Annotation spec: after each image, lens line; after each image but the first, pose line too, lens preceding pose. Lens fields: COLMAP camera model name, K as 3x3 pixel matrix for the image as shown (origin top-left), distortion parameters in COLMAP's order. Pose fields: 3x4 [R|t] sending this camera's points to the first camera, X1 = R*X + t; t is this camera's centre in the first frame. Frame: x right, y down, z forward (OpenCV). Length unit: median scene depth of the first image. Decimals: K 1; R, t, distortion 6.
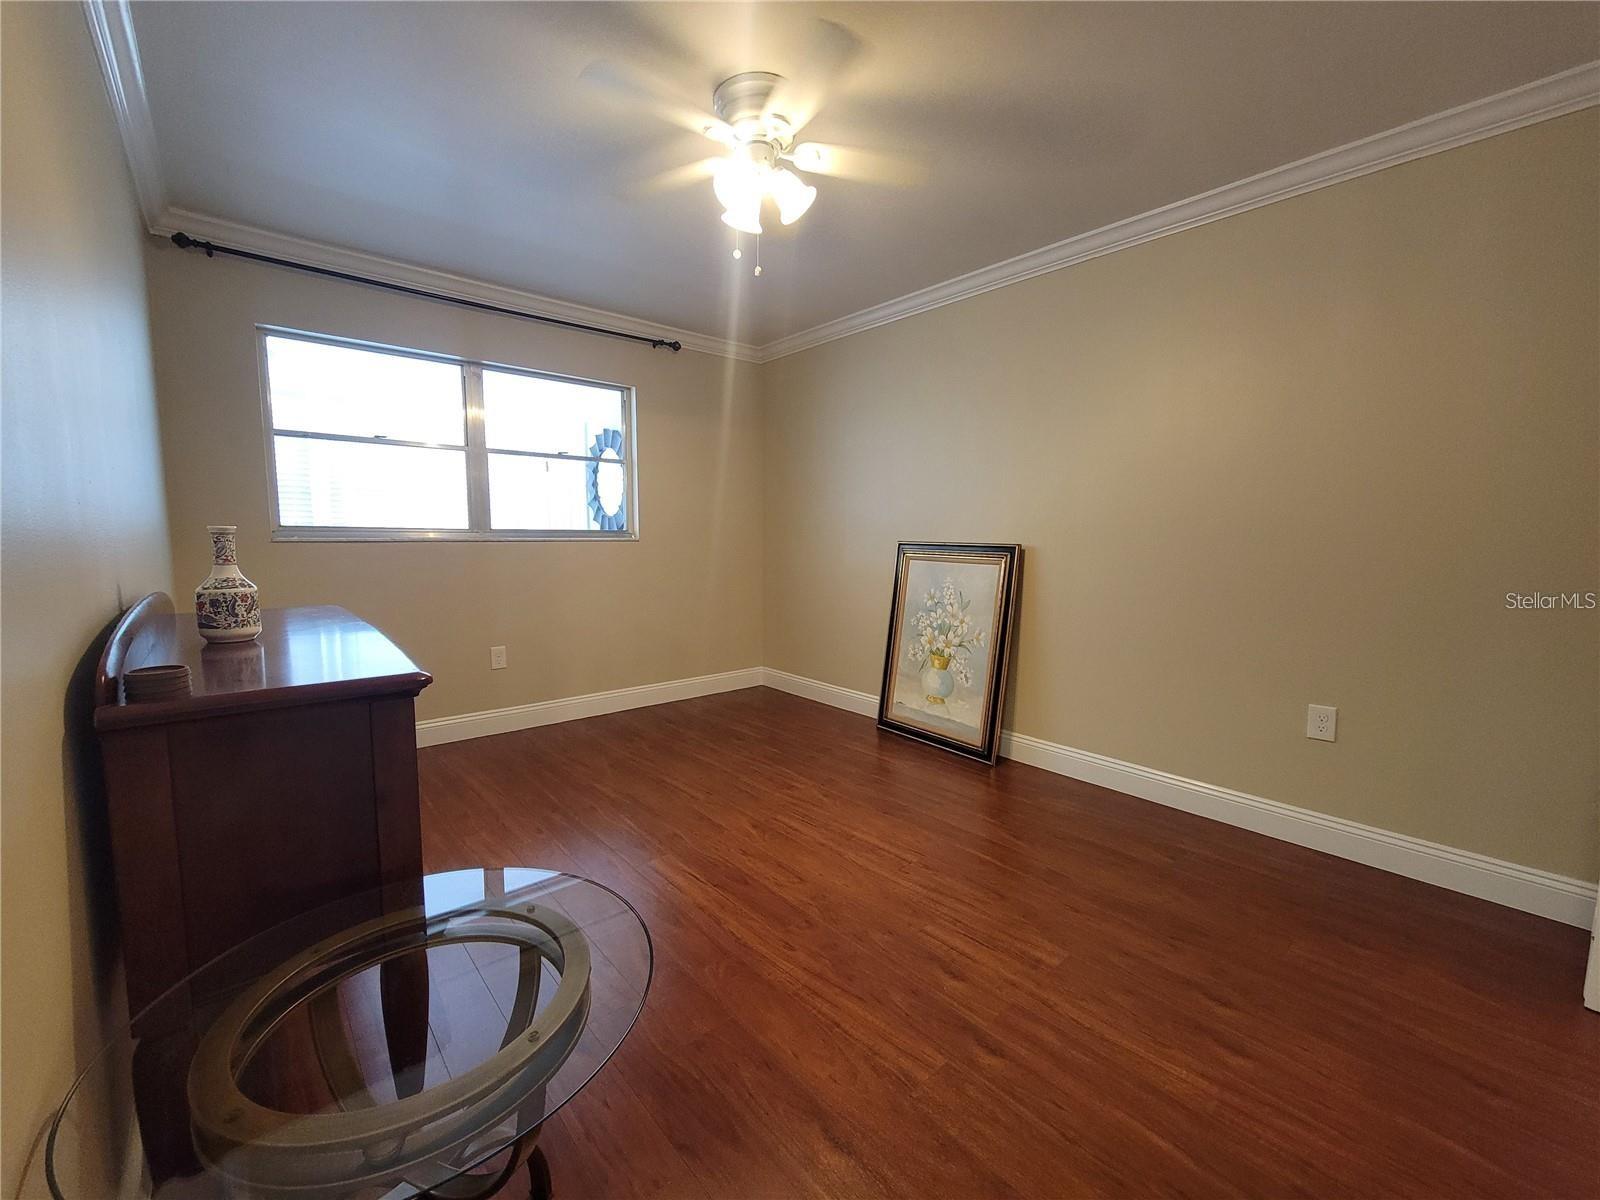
lens RADIAL K [[650.7, 0, 788.9], [0, 650.7, 595.9], [0, 0, 1]] dist [0.003836, -0.003267]
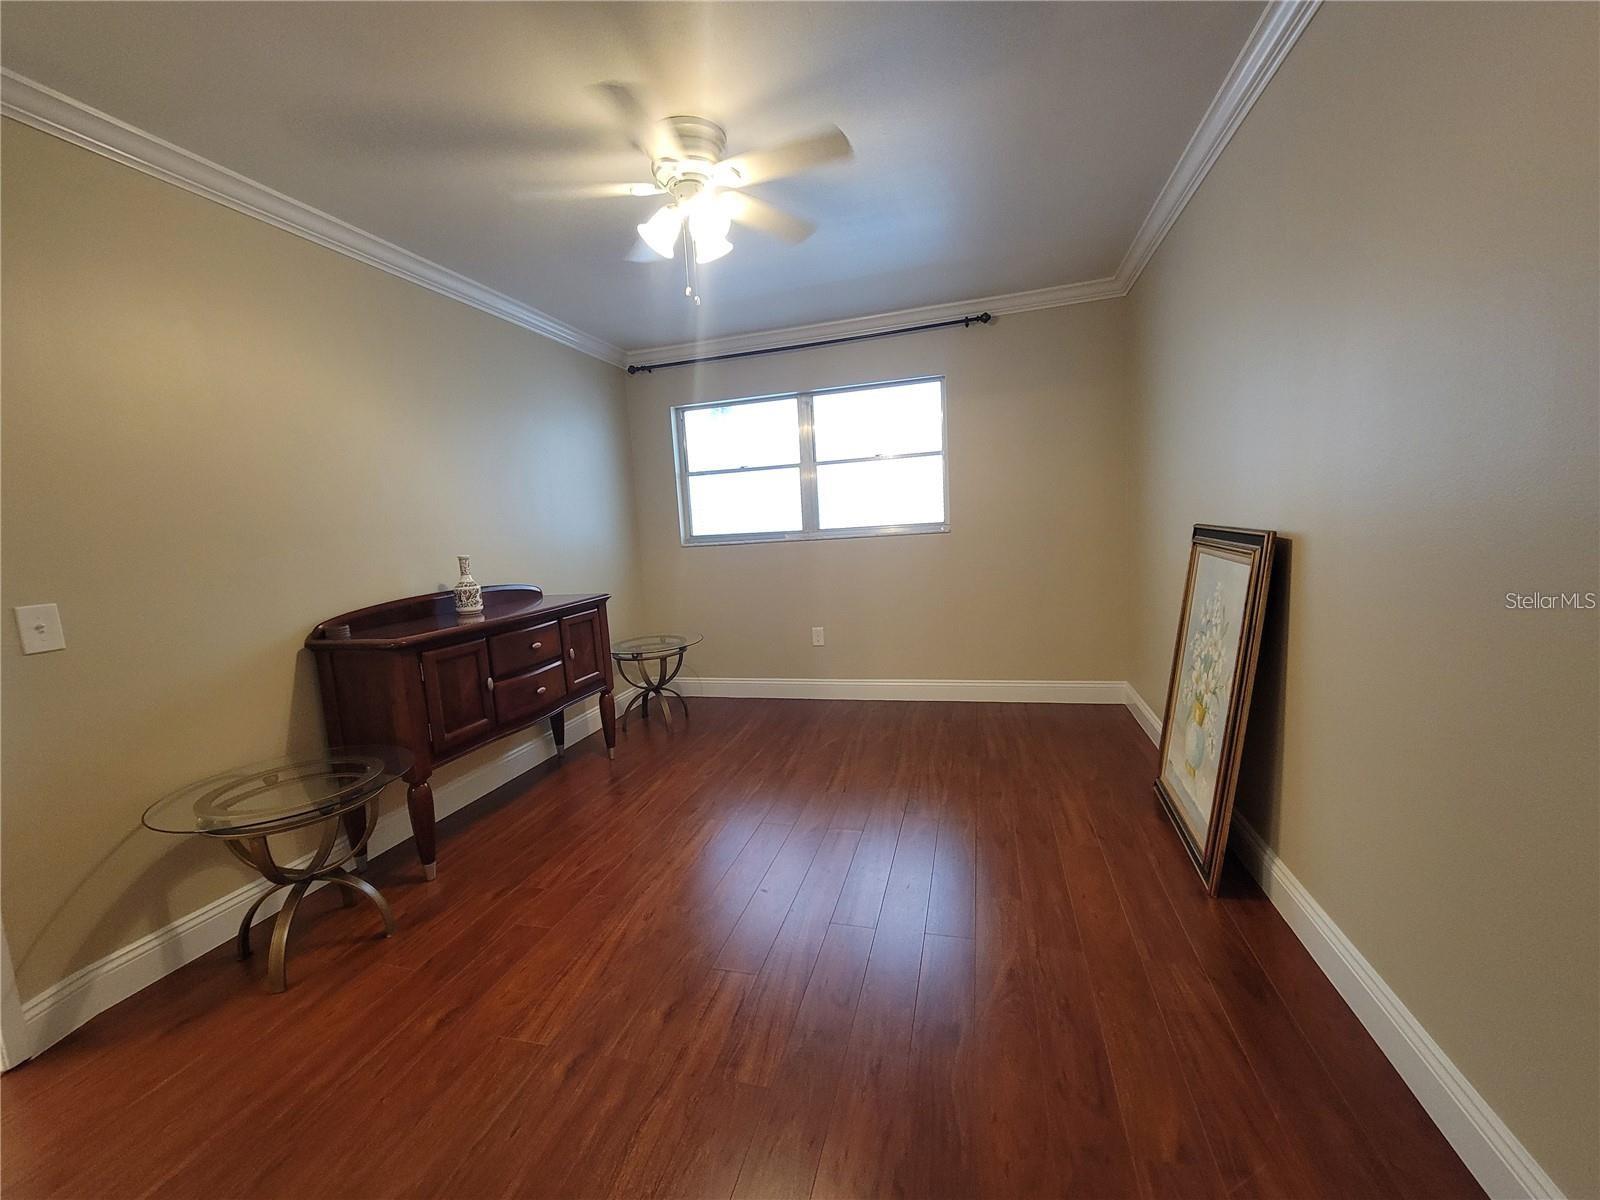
lens RADIAL K [[650.7, 0, 792.6], [0, 650.7, 602.4], [0, 0, 1]] dist [0.003836, -0.003267]
pose [[0.549080, 0.058683, -0.833707, 0.556481], [-0.016365, 0.998096, 0.059476, -0.040901], [0.835610, -0.019013, 0.548994, 0.316001]]
